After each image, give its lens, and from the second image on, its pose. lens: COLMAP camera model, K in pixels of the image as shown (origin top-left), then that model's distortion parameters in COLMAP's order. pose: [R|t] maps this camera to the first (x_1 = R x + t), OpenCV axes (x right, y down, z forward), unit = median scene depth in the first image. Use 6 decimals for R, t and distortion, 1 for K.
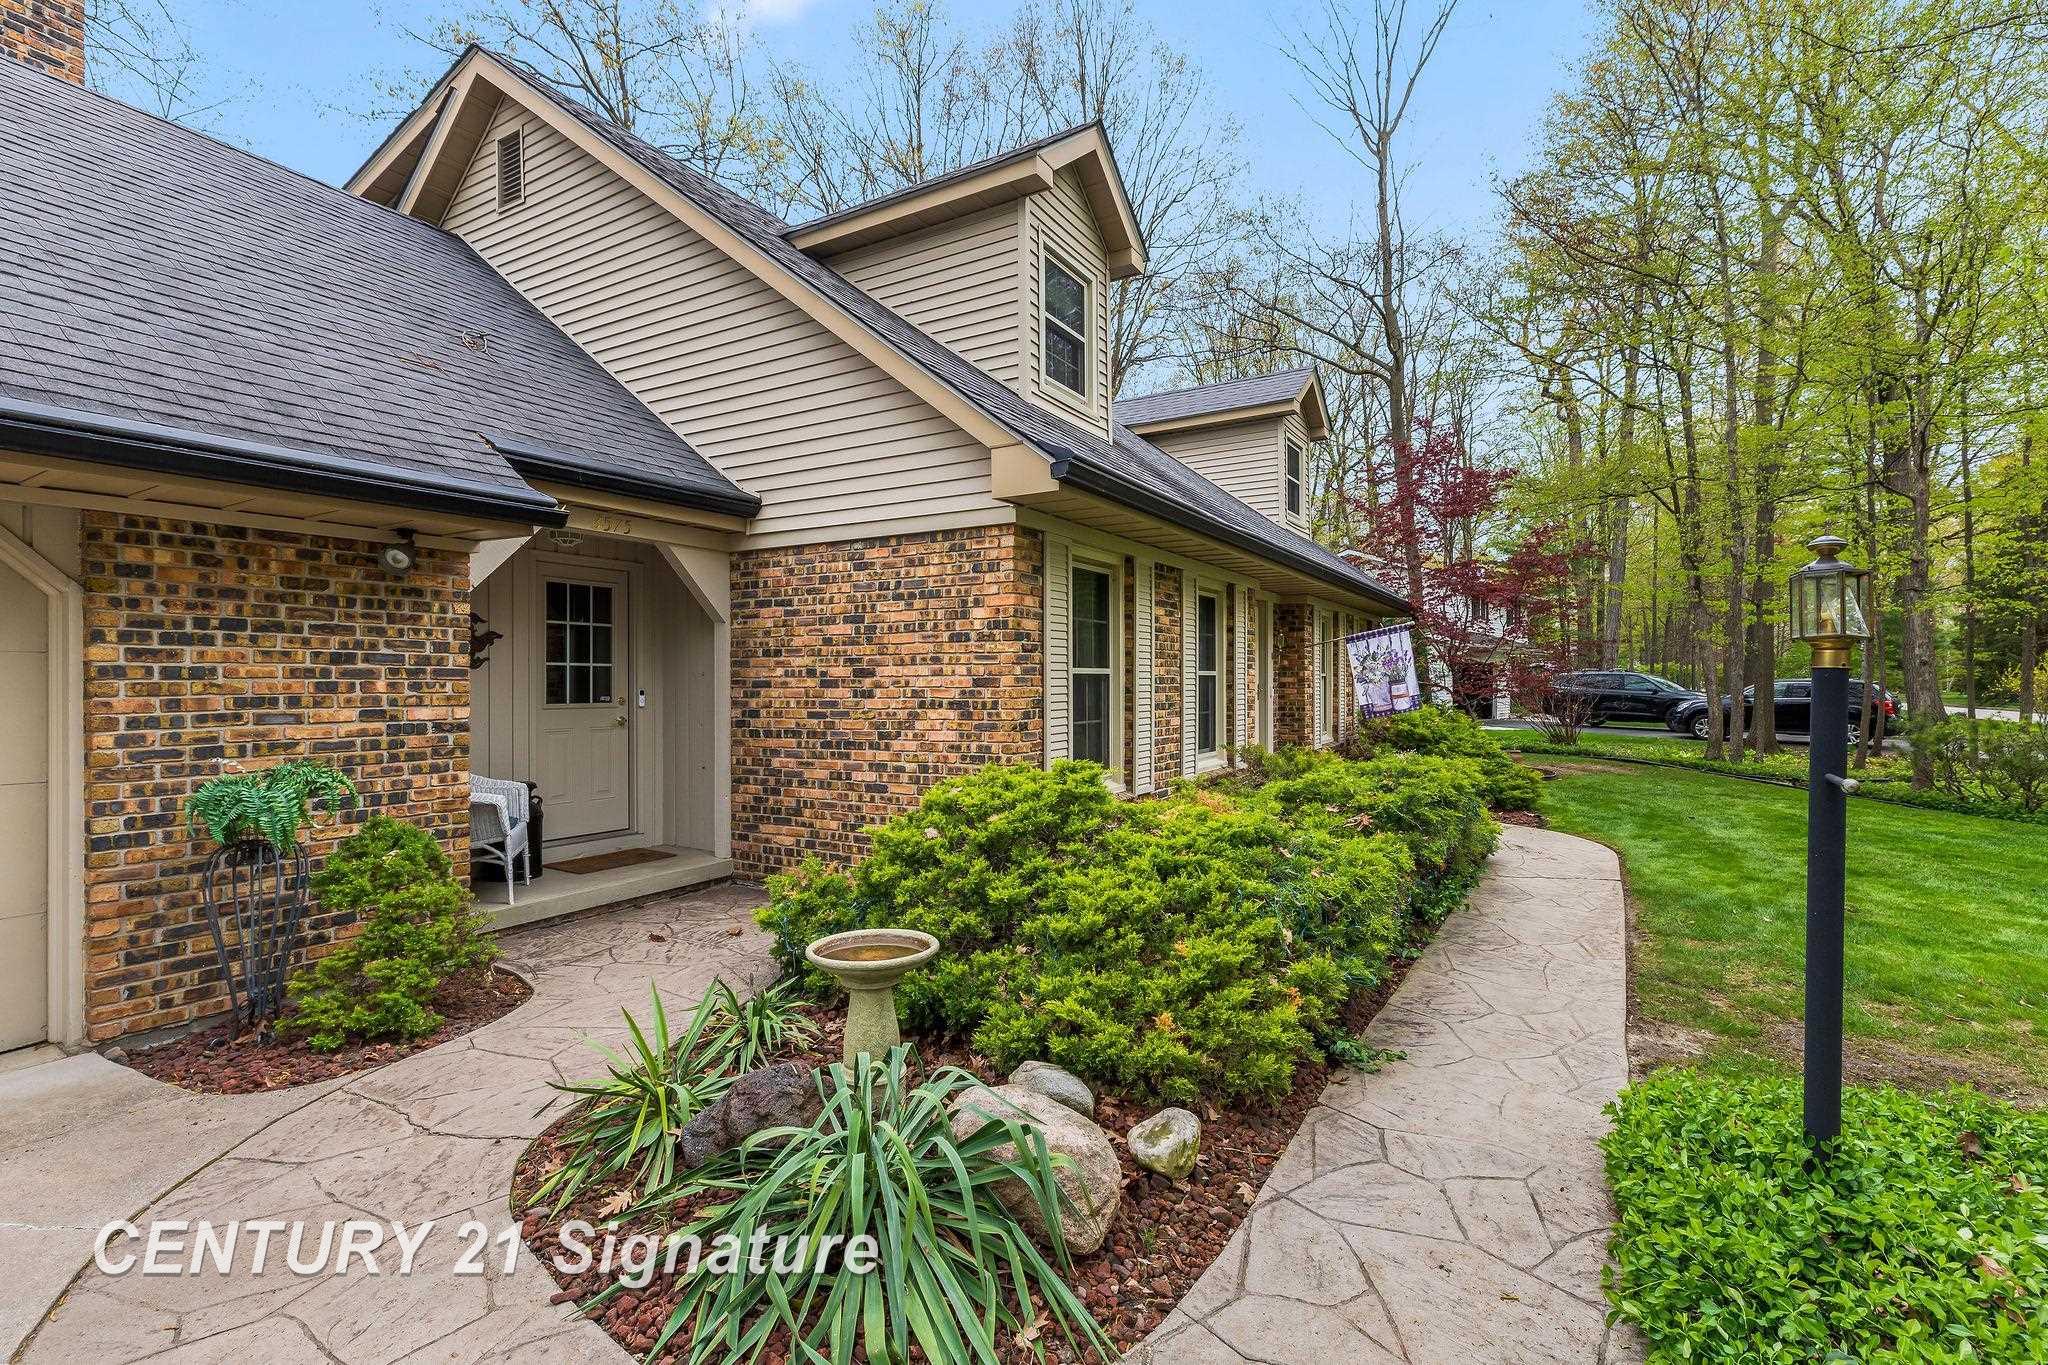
lens RADIAL K [[922.7, 0, 1016.7], [0, 922.7, 682.9], [0, 0, 1]] dist [0.002342, 0.000292]
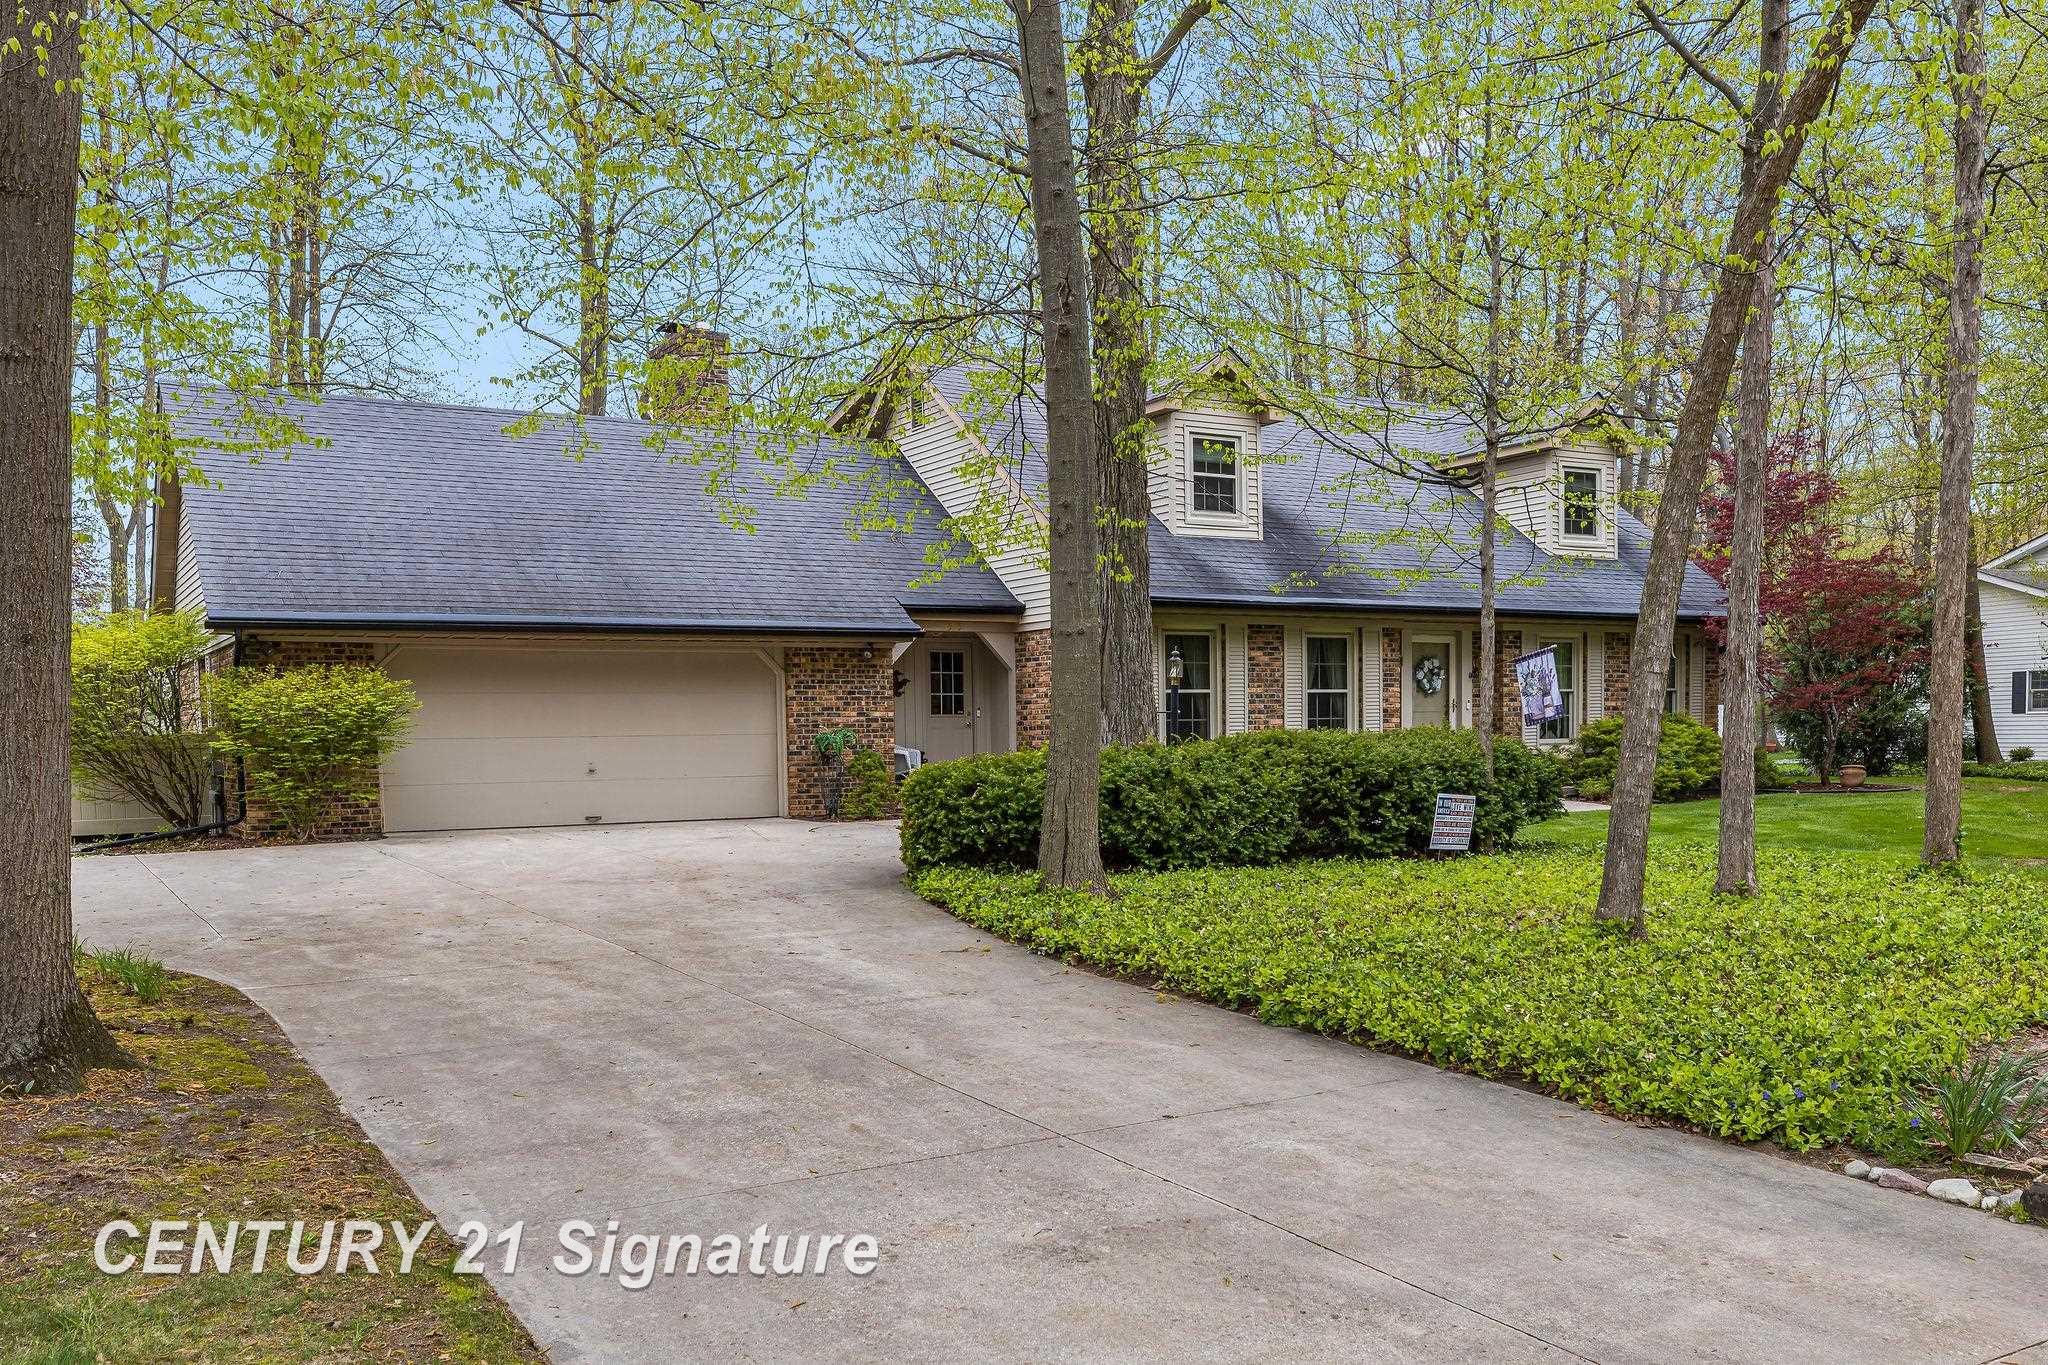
lens RADIAL K [[1699.8, 0, 1018.8], [0, 1699.8, 828.1], [0, 0, 1]] dist [-0.009099, 0.014440]
pose [[0.878686, 0.013129, -0.477219, 1.678261], [0.013563, 0.998532, 0.052445, 0.092834], [0.477207, -0.052555, 0.877218, -2.543774]]
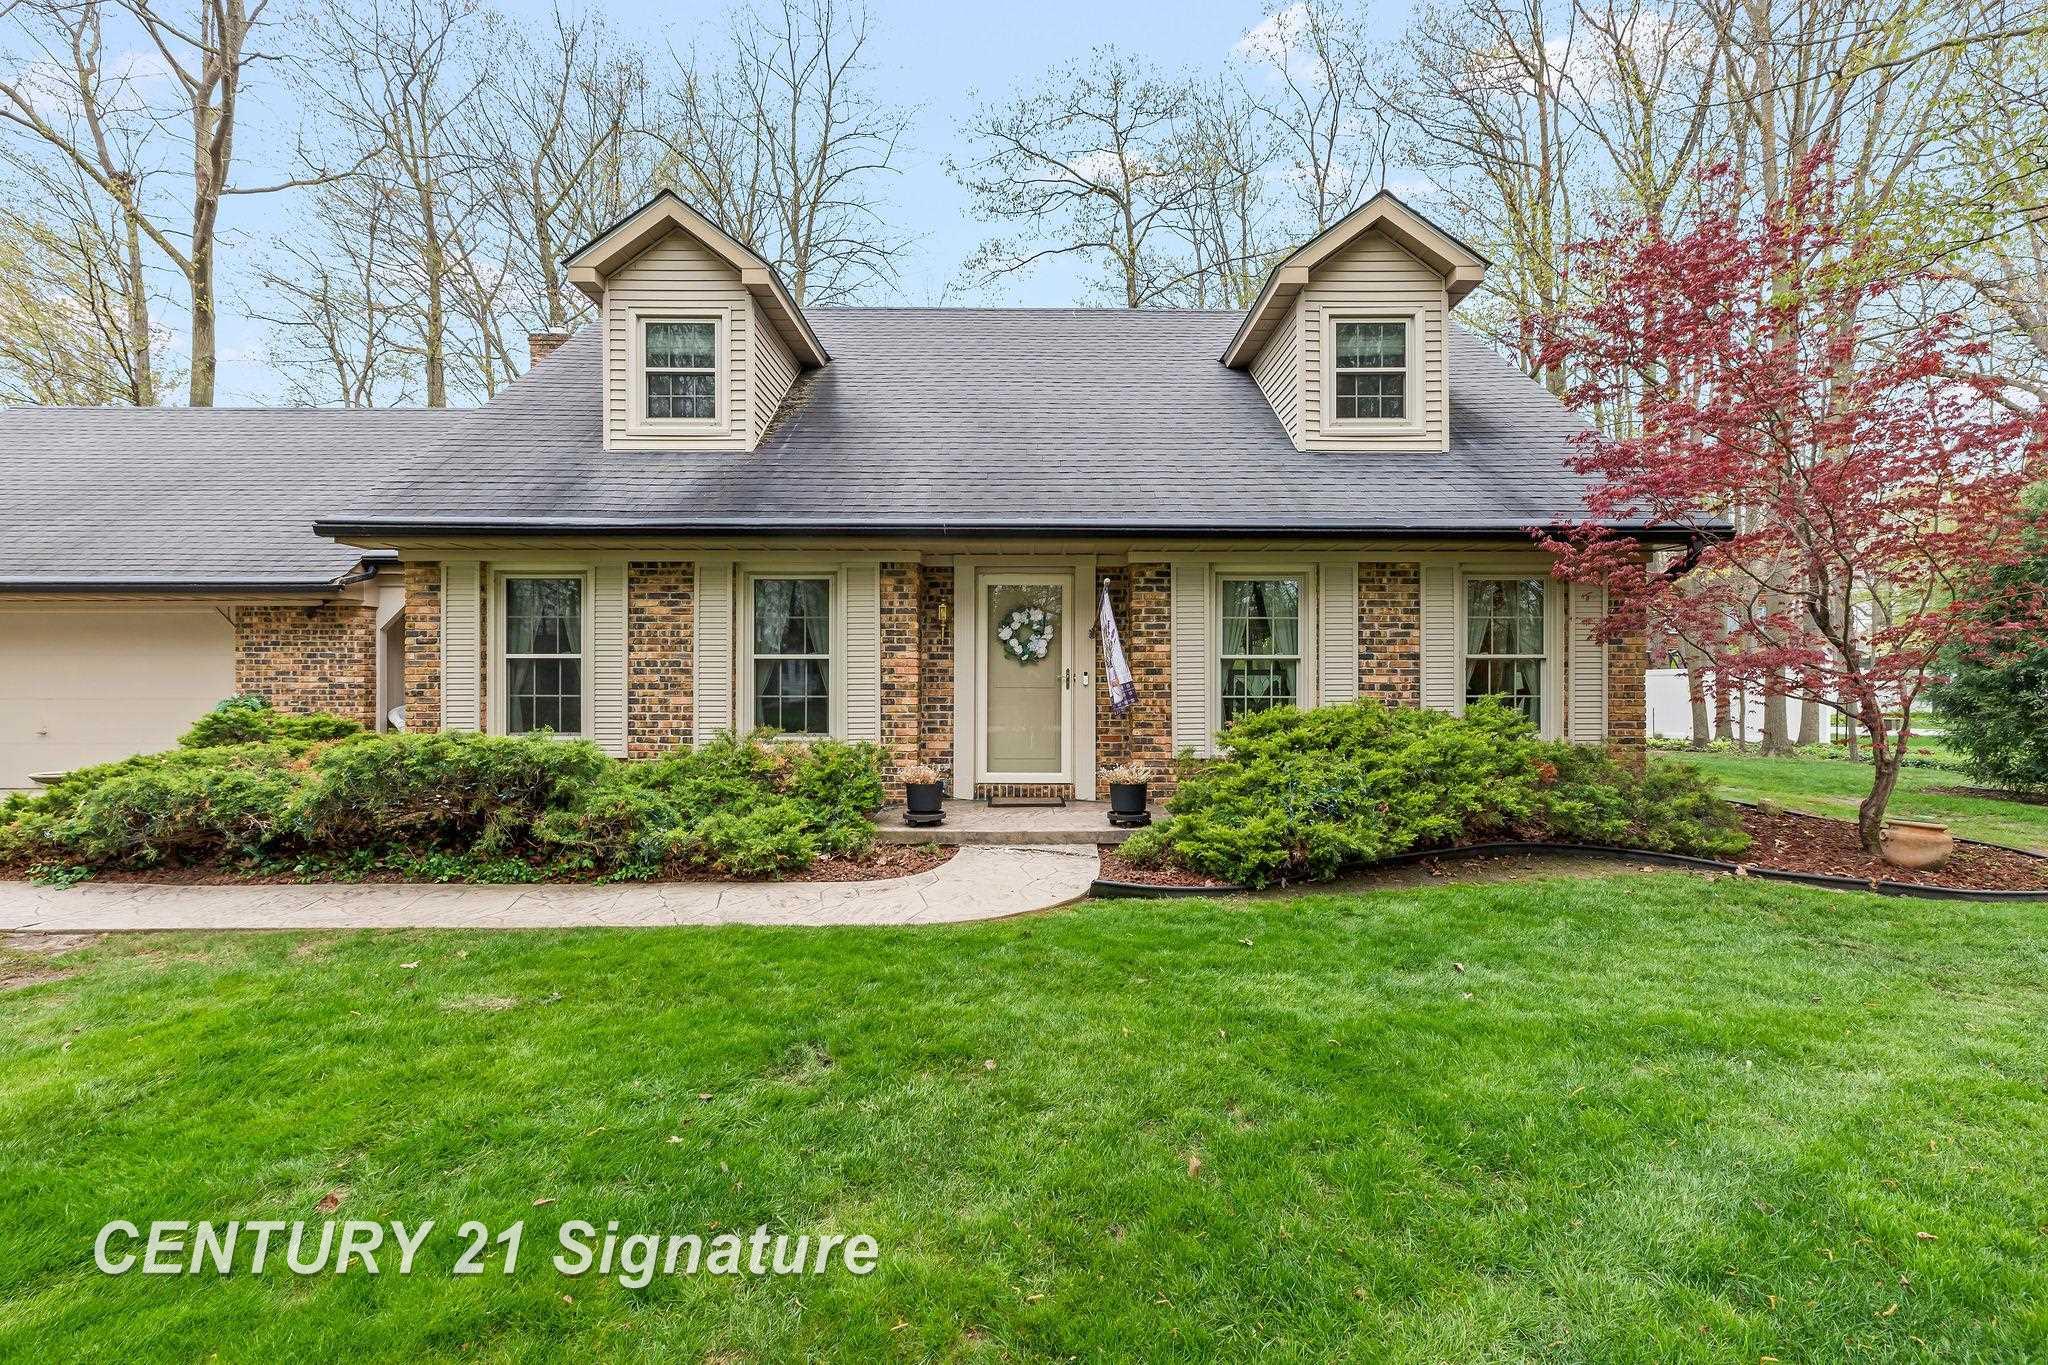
lens RADIAL K [[922.7, 0, 1034.1], [0, 922.7, 674.4], [0, 0, 1]] dist [0.002342, 0.000292]
pose [[0.518014, 0.001108, -0.855372, 1.896988], [-0.004555, 0.999989, -0.001463, 0.014230], [0.855360, 0.004654, 0.518013, 1.120454]]
